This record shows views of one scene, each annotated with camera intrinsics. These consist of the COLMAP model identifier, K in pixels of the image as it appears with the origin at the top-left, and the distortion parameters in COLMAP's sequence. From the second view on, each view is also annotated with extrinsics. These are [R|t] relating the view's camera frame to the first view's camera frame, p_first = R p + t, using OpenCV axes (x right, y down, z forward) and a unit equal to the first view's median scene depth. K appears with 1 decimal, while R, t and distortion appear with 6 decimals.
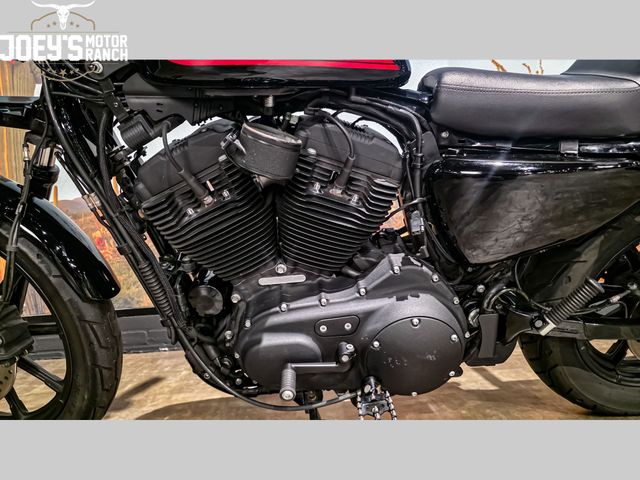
lens RADIAL K [[438.7, 0, 318.2], [0, 438.7, 247.2], [0, 0, 1]] dist [0.028231, -0.001789]
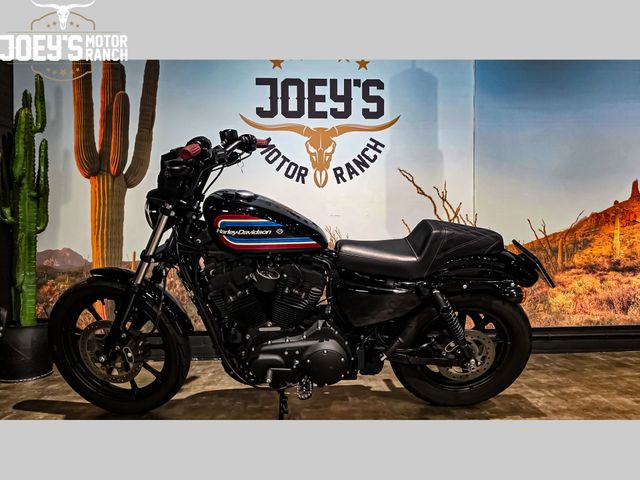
lens RADIAL K [[436.8, 0, 320.0], [0, 436.8, 240.0], [0, 0, 1]] dist [0.053668, -0.057297]
pose [[0.998828, 0.048352, -0.002012, 0.157133], [-0.048390, 0.997334, -0.054611, -0.272442], [-0.000634, 0.054645, 0.998506, -1.253815]]
